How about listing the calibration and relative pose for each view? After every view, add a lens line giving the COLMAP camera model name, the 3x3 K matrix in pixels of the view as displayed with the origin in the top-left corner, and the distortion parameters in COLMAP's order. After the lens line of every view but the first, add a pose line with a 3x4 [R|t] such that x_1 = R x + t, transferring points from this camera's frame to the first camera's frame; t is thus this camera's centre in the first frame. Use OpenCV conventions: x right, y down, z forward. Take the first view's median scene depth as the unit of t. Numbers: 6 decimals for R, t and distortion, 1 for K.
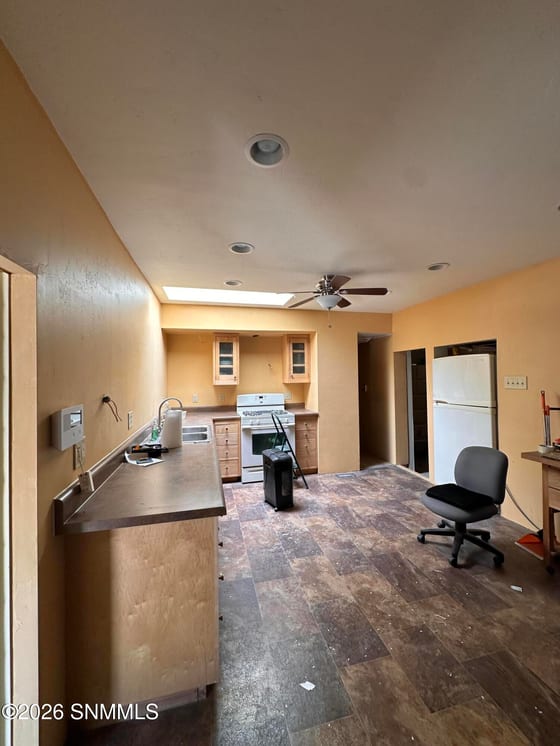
lens RADIAL K [[295.5, 0, 281.2], [0, 295.5, 373.2], [0, 0, 1]] dist [0.000138, 0.001001]
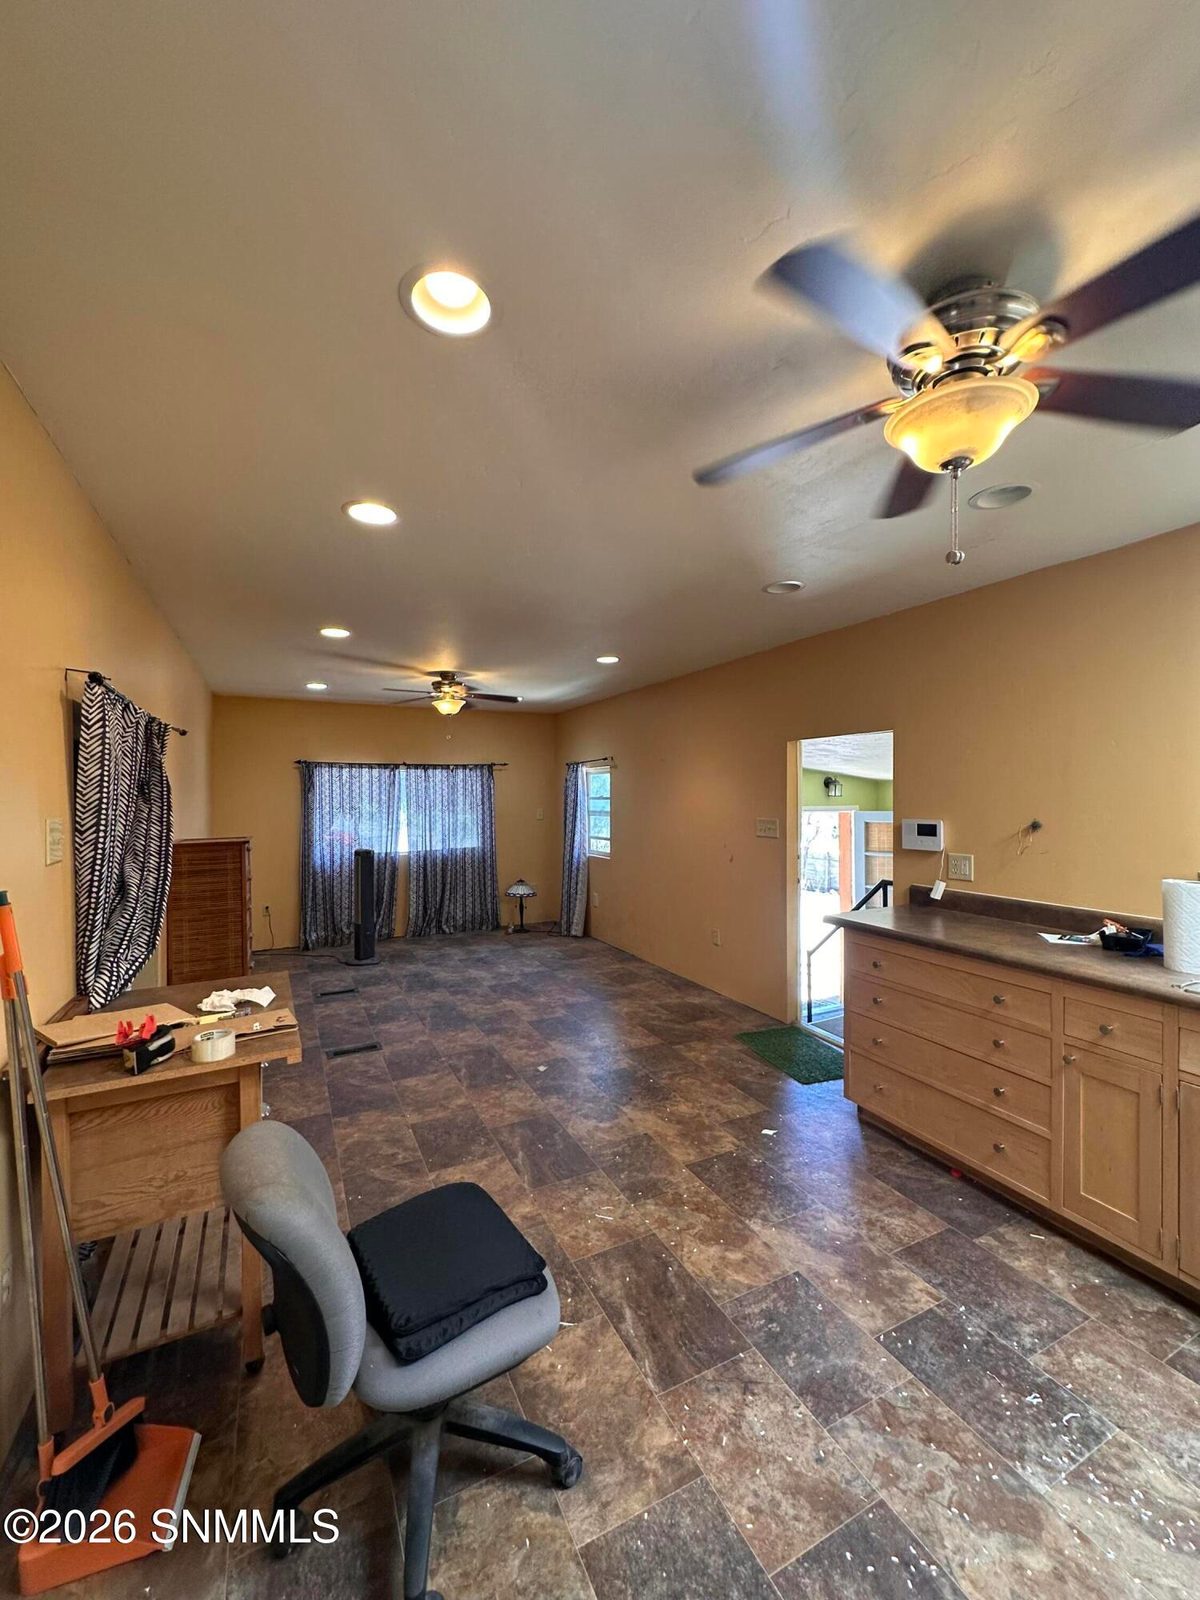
lens RADIAL K [[648.3, 0, 604.1], [0, 648.3, 830.8], [0, 0, 1]] dist [0.000491, 0.000717]
pose [[-0.973958, 0.027350, -0.225075, 0.506578], [0.016696, 0.998654, 0.049105, 0.002586], [0.226115, 0.044069, -0.973103, 1.392397]]
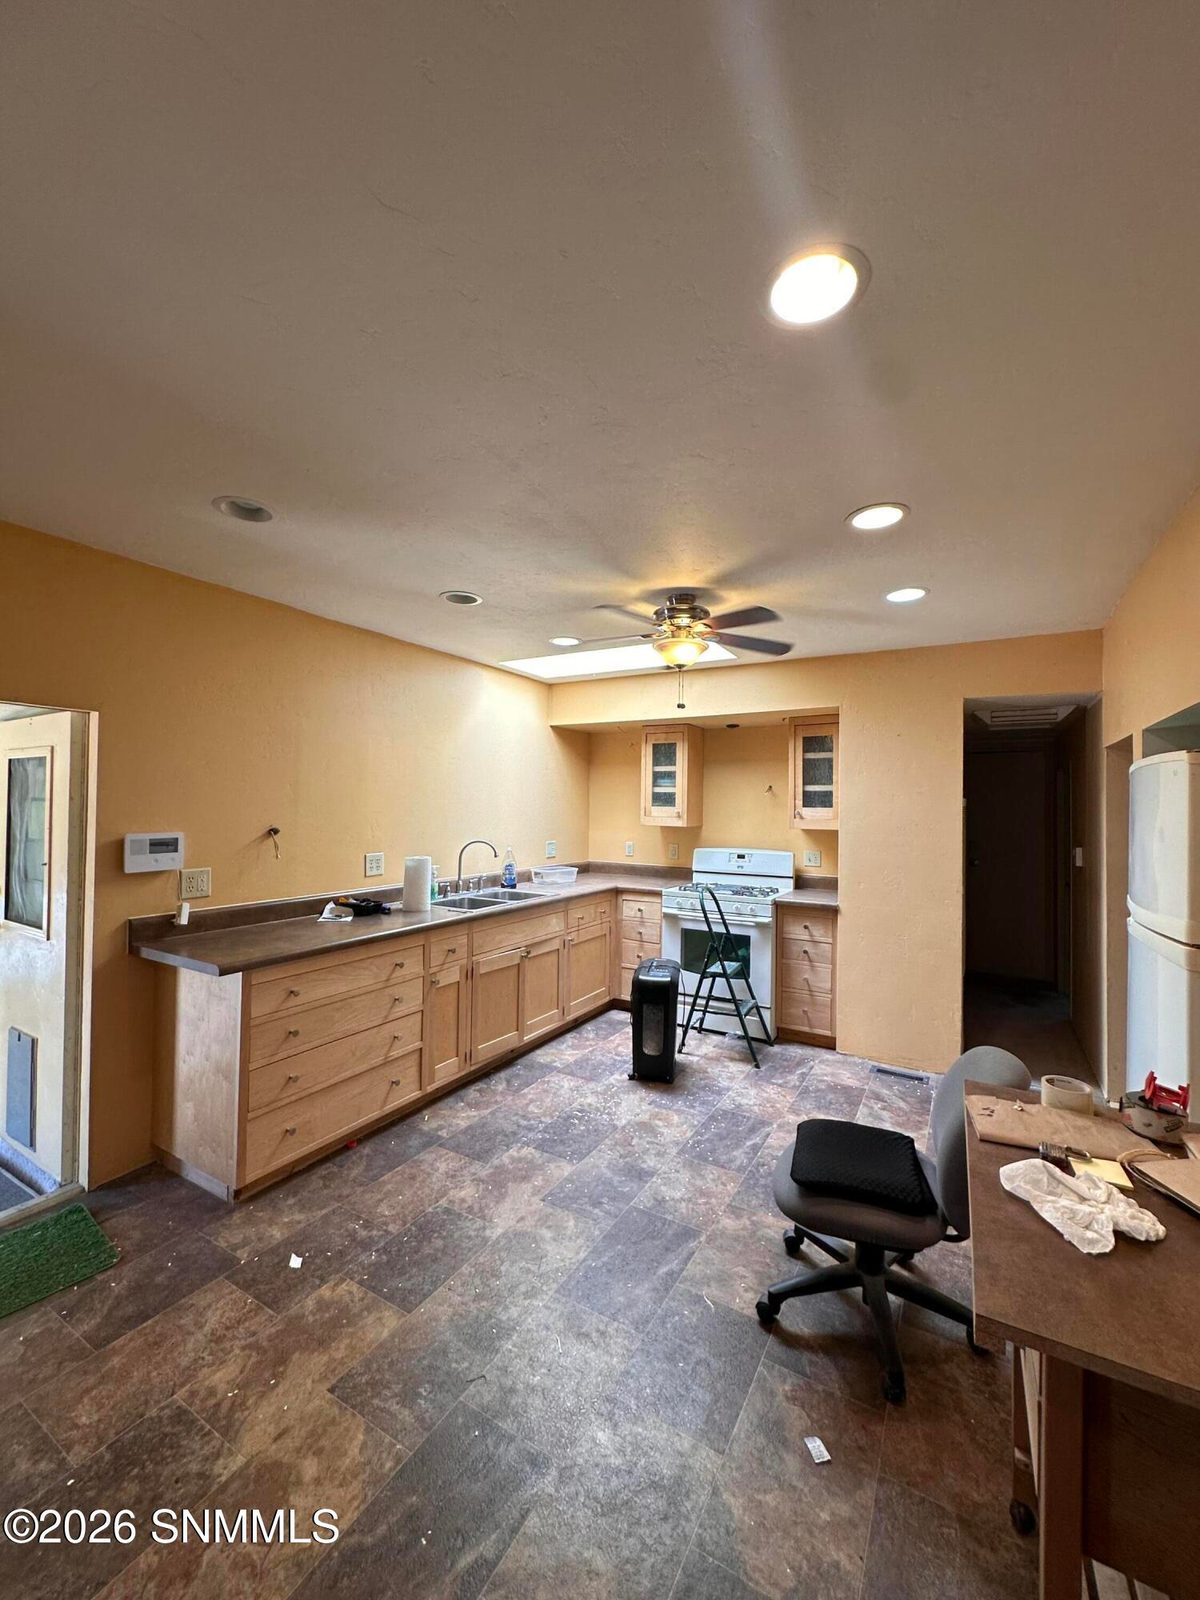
lens RADIAL K [[633.9, 0, 602.5], [0, 633.9, 800.3], [0, 0, 1]] dist [0.000138, 0.001001]
pose [[0.720691, 0.014752, -0.693099, 0.790917], [-0.016312, 0.999858, 0.004320, -0.013278], [0.693064, 0.008192, 0.720829, 0.210507]]
